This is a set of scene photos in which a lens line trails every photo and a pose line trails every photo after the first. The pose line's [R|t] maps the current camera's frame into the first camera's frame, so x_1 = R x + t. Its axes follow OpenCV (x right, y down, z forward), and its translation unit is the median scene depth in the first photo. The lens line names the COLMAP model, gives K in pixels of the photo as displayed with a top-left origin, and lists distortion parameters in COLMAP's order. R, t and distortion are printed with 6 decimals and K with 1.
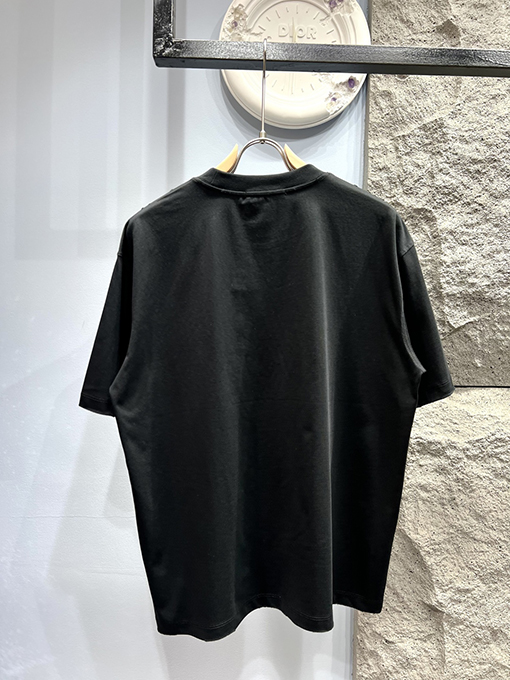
lens RADIAL K [[514.4, 0, 255.0], [0, 514.4, 340.0], [0, 0, 1]] dist [0.025169, -0.033132]
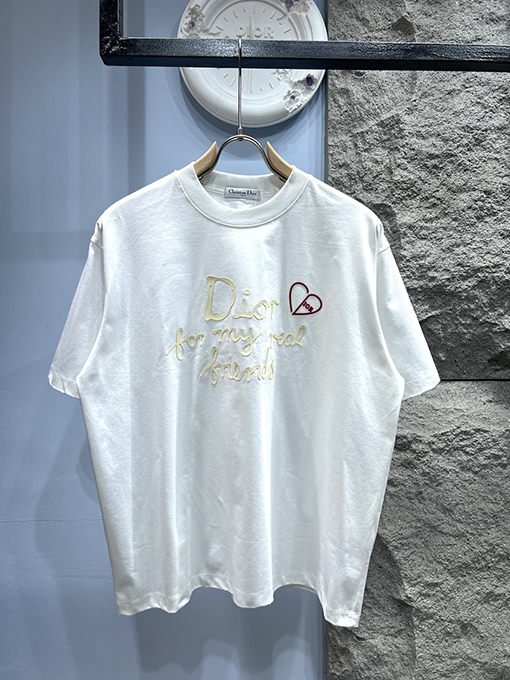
lens RADIAL K [[514.4, 0, 255.0], [0, 514.4, 340.0], [0, 0, 1]] dist [0.025169, -0.033132]
pose [[0.999724, -0.020518, 0.011459, 0.059223], [0.020637, 0.999733, -0.010387, 0.015447], [-0.011242, 0.010621, 0.999880, -0.000083]]
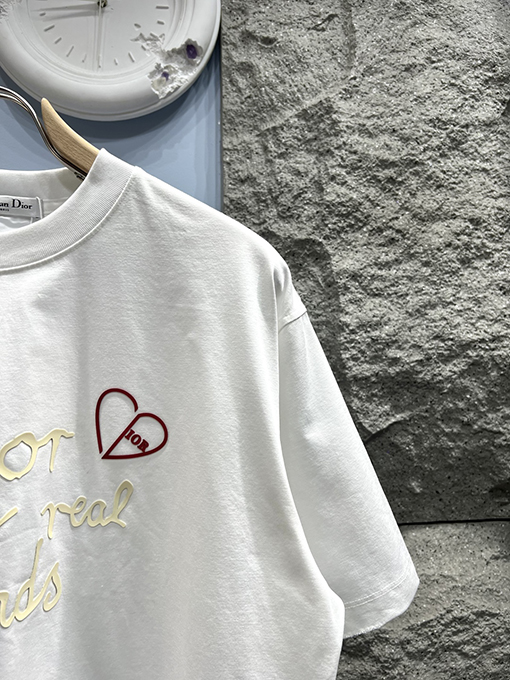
lens RADIAL K [[516.1, 0, 257.2], [0, 516.1, 341.1], [0, 0, 1]] dist [0.031090, -0.053049]
pose [[0.996103, -0.029738, 0.083028, 0.206406], [0.038743, 0.993281, -0.109052, -0.068573], [-0.079227, 0.111844, 0.990562, 0.402740]]
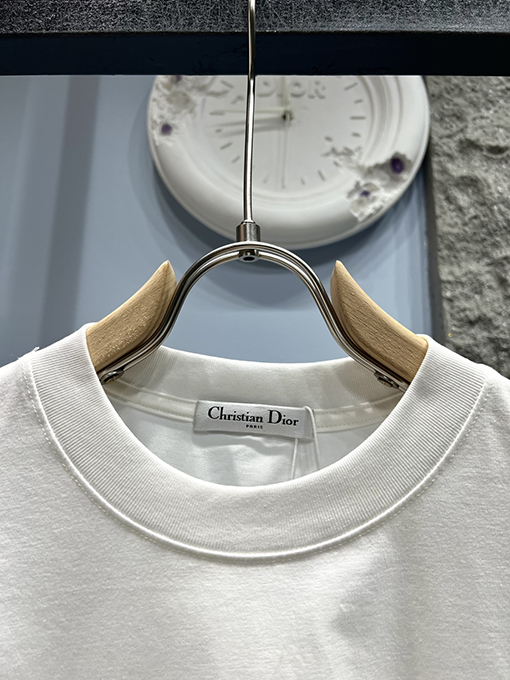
lens RADIAL K [[523.5, 0, 255.0], [0, 523.5, 340.0], [0, 0, 1]] dist [-0.001725, -0.011221]
pose [[0.998997, -0.010346, -0.043562, 0.065725], [-0.001929, 0.962089, -0.272730, -0.186622], [0.044732, 0.272541, 0.961104, 0.541711]]
